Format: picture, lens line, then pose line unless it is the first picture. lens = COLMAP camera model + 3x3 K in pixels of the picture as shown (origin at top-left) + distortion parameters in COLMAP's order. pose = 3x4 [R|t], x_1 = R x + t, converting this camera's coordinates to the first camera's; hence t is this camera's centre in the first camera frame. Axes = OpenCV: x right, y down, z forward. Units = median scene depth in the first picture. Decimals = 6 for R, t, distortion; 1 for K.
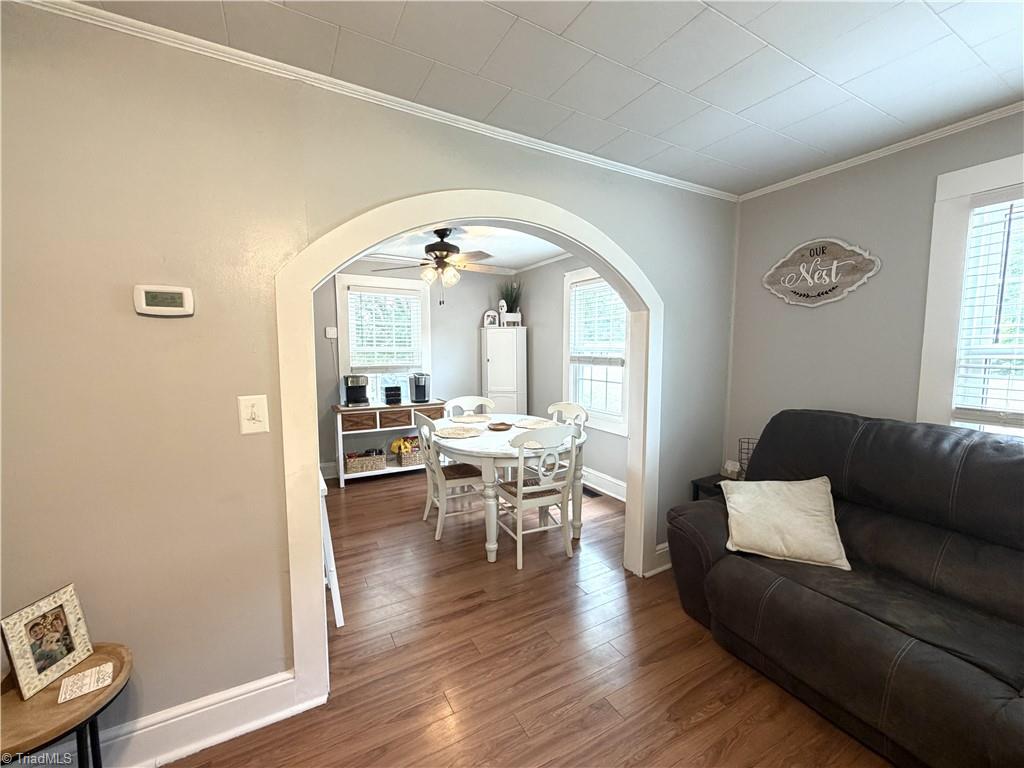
lens RADIAL K [[408.8, 0, 510.0], [0, 408.8, 384.2], [0, 0, 1]] dist [-0.001160, 0.000284]
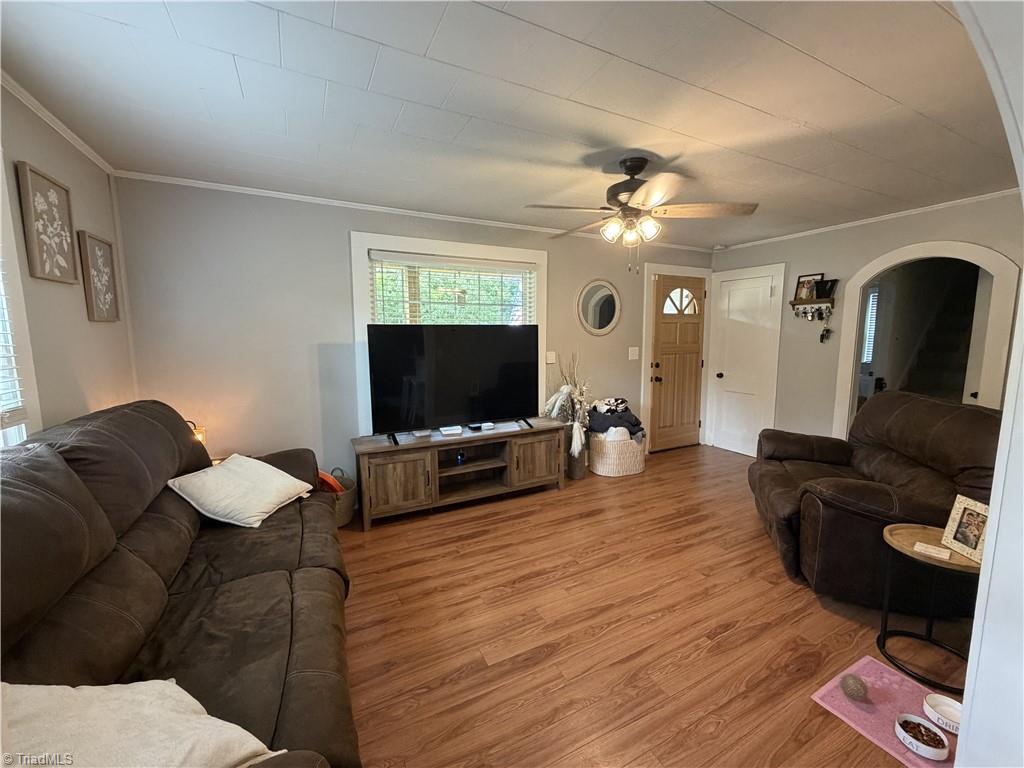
lens RADIAL K [[408.8, 0, 510.0], [0, 408.8, 384.2], [0, 0, 1]] dist [-0.001160, 0.000284]
pose [[-0.999094, 0.002466, 0.042481, 0.233398], [0.011355, 0.977569, 0.210309, -0.105129], [-0.041010, 0.210601, -0.976711, 1.259424]]
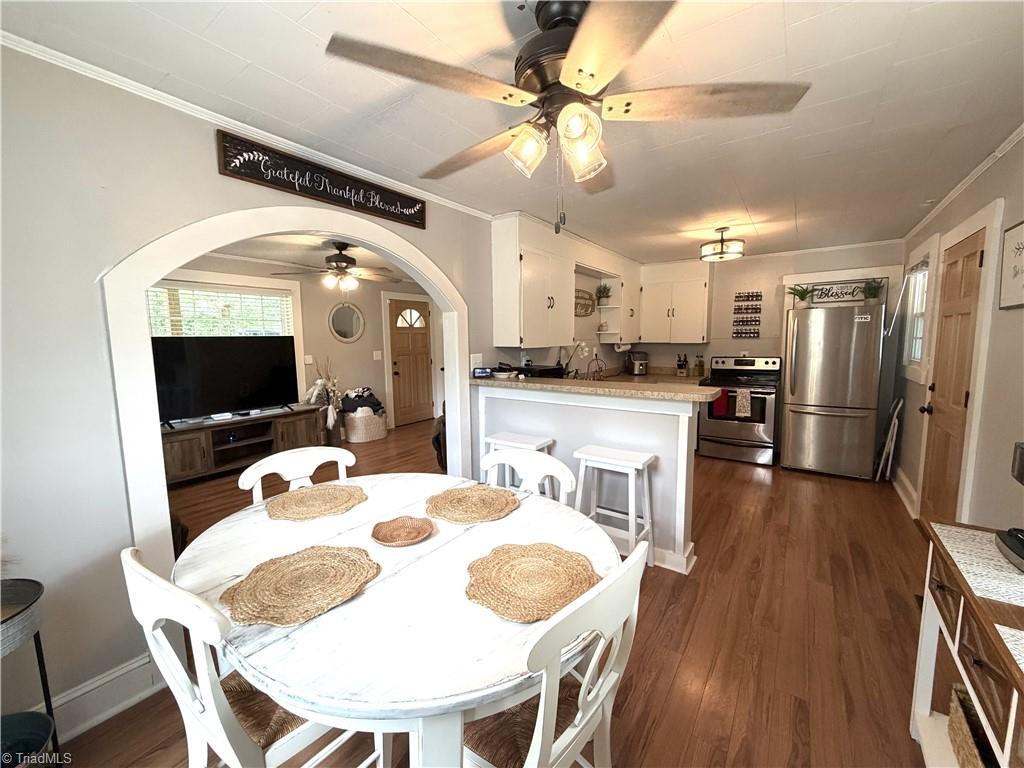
lens RADIAL K [[408.8, 0, 510.0], [0, 408.8, 384.2], [0, 0, 1]] dist [-0.001160, 0.000284]
pose [[-0.903874, 0.059028, -0.423707, 0.075312], [-0.027379, 0.980422, 0.194994, -0.207488], [0.426922, 0.187851, -0.884562, 2.201541]]
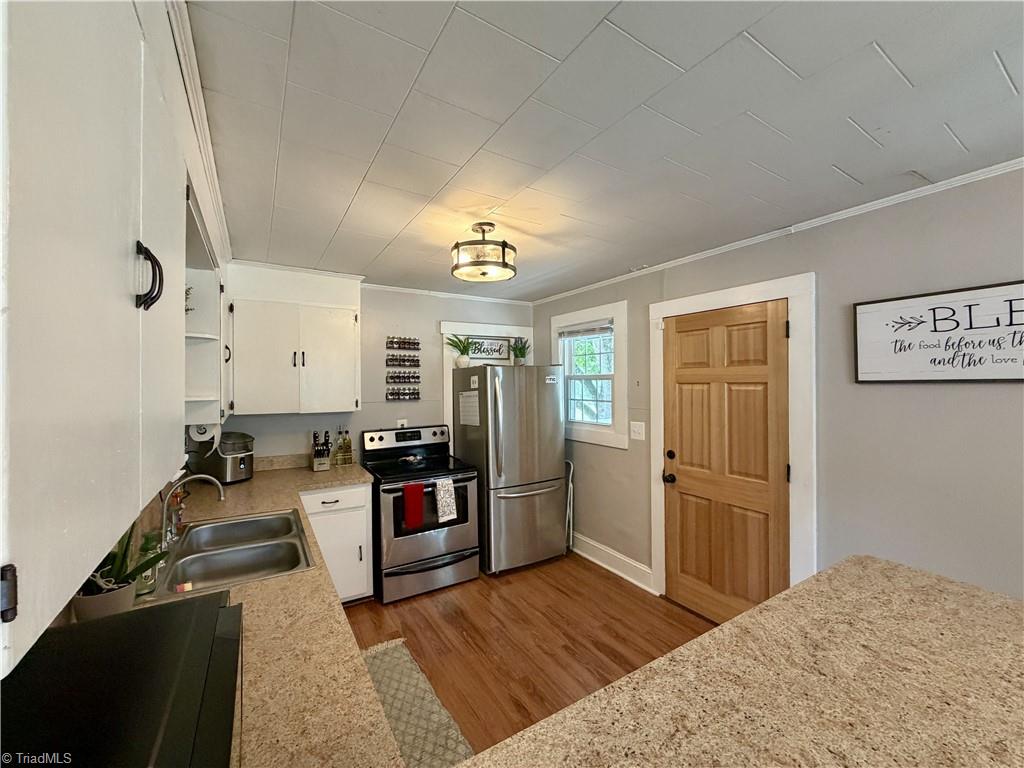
lens RADIAL K [[408.8, 0, 510.0], [0, 408.8, 384.2], [0, 0, 1]] dist [-0.001160, 0.000284]
pose [[0.046286, 0.006644, -0.998906, -0.496855], [-0.085874, 0.996302, 0.002648, -0.154575], [0.995230, 0.085658, 0.046685, 0.960239]]
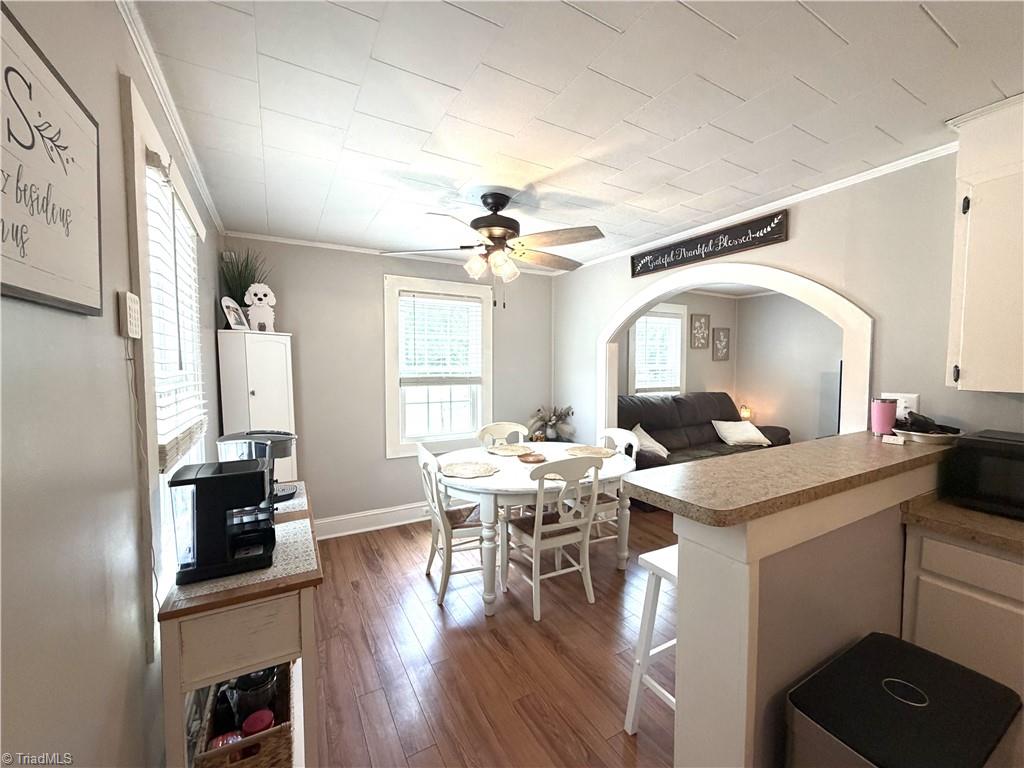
lens RADIAL K [[408.8, 0, 510.0], [0, 408.8, 384.2], [0, 0, 1]] dist [-0.001160, 0.000284]
pose [[-0.006113, -0.049992, 0.998731, -1.400160], [0.090293, 0.994642, 0.050340, -0.161642], [-0.995896, 0.090486, -0.001567, 1.635163]]
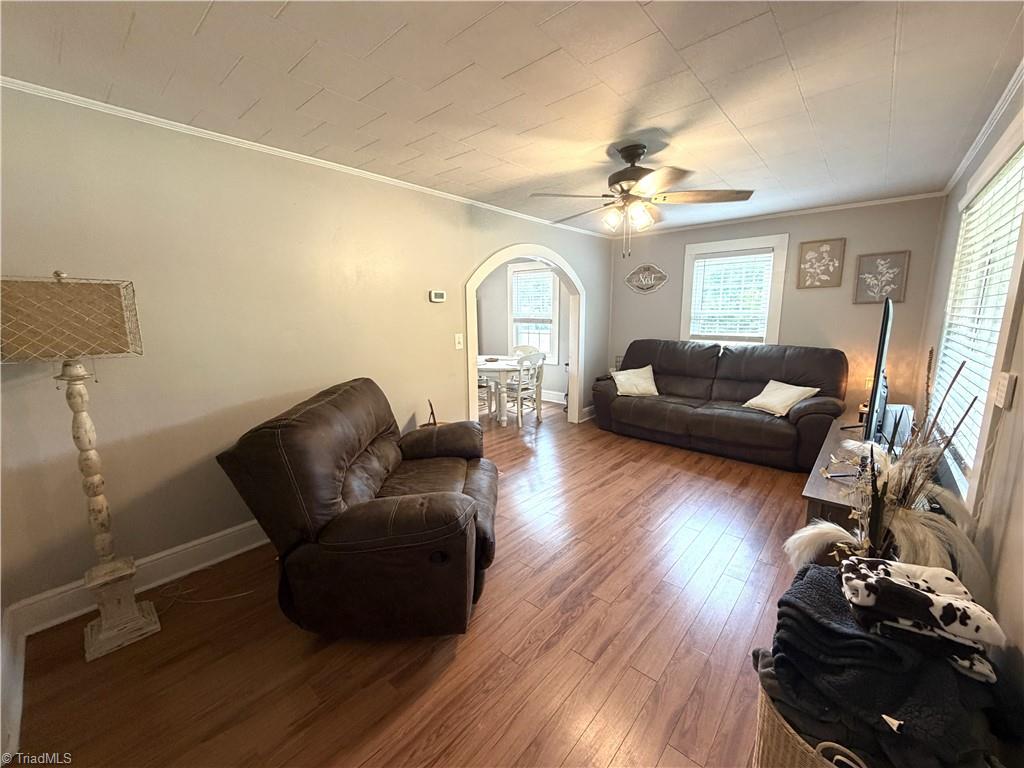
lens RADIAL K [[408.8, 0, 510.0], [0, 408.8, 384.2], [0, 0, 1]] dist [-0.001160, 0.000284]
pose [[0.943396, -0.064722, 0.325291, -0.823779], [0.036963, 0.995182, 0.090810, 0.084050], [-0.329602, -0.073646, 0.941243, -1.034376]]
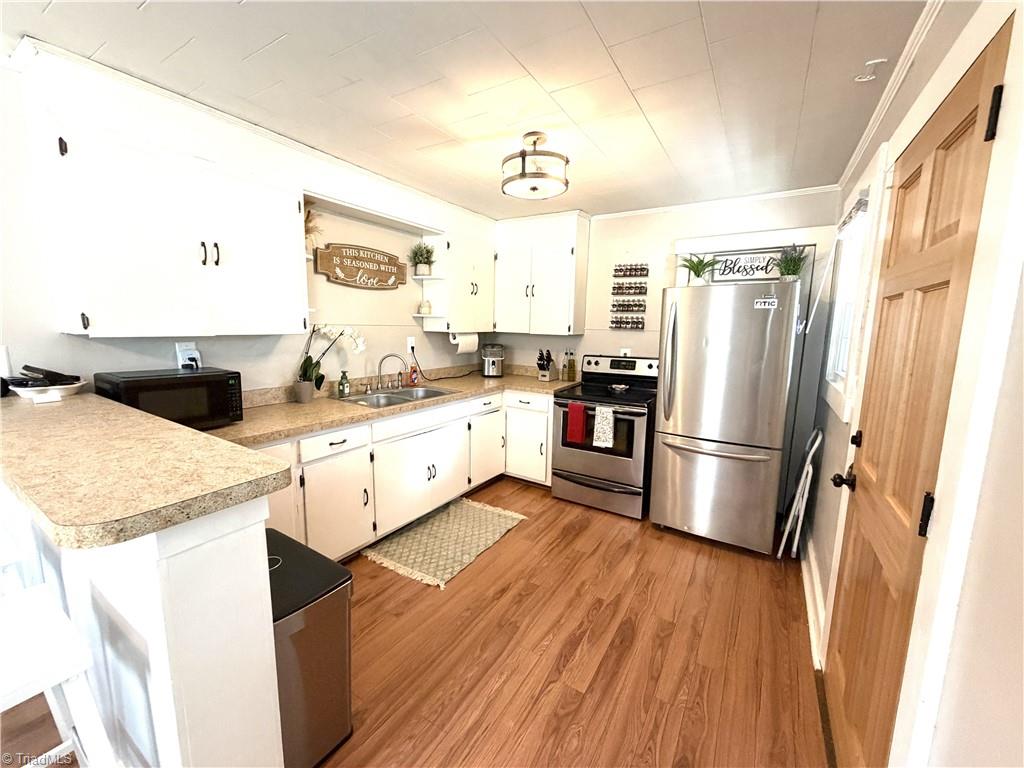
lens RADIAL K [[408.8, 0, 510.0], [0, 408.8, 384.2], [0, 0, 1]] dist [-0.001160, 0.000284]
pose [[-0.875910, 0.055120, -0.479316, -0.970173], [-0.062884, 0.971936, 0.226686, -0.177558], [0.478360, 0.228698, -0.847862, 1.871888]]
